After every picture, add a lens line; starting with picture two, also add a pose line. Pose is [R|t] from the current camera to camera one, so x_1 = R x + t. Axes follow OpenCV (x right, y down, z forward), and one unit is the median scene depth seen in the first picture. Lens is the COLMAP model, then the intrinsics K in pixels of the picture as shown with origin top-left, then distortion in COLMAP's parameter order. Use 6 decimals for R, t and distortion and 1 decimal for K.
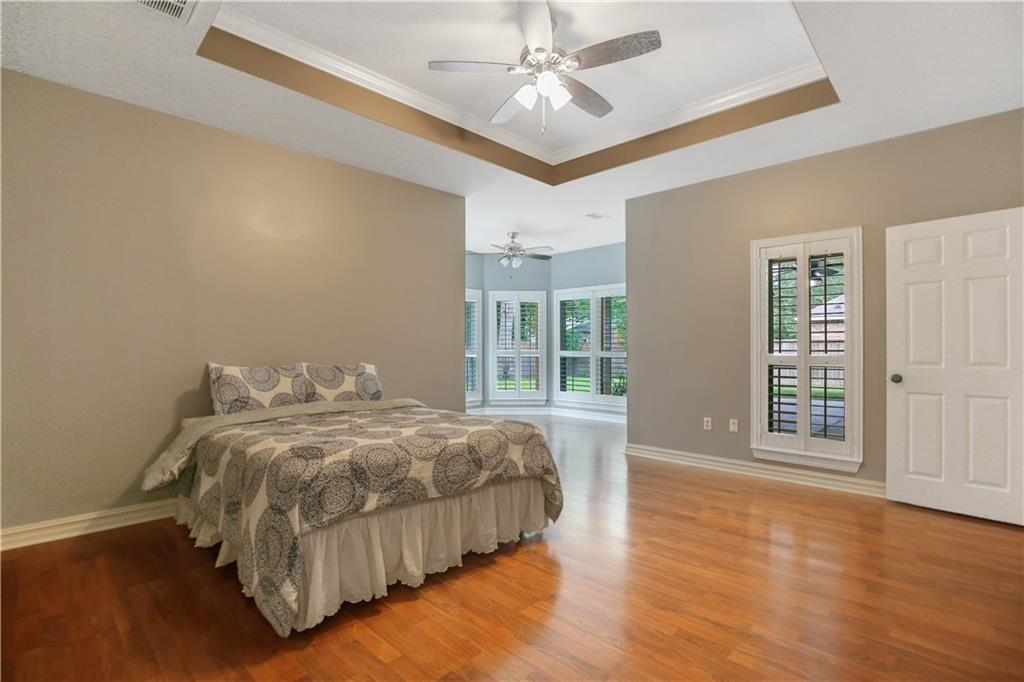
lens RADIAL K [[491.9, 0, 512.0], [0, 491.9, 341.0], [0, 0, 1]] dist [-0.000800, 0.000271]
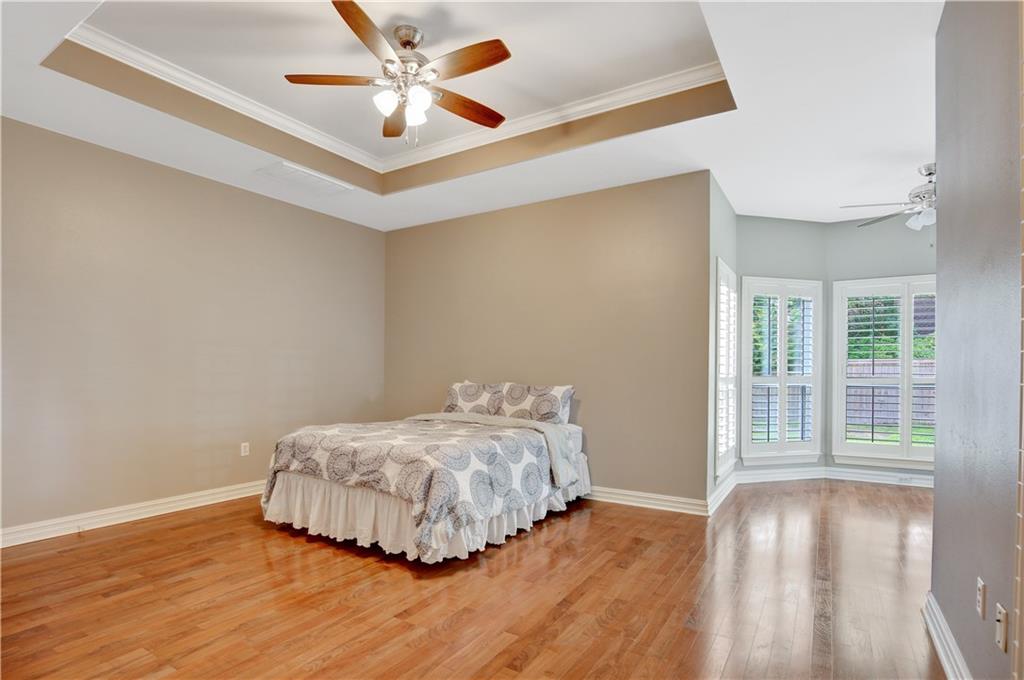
lens RADIAL K [[500.6, 0, 513.5], [0, 500.6, 373.2], [0, 0, 1]] dist [0.000706, -0.018060]
pose [[0.203127, 0.005044, -0.979139, 1.107703], [0.005963, 0.999962, 0.006388, 0.016660], [0.979134, -0.007136, 0.203089, 1.045323]]
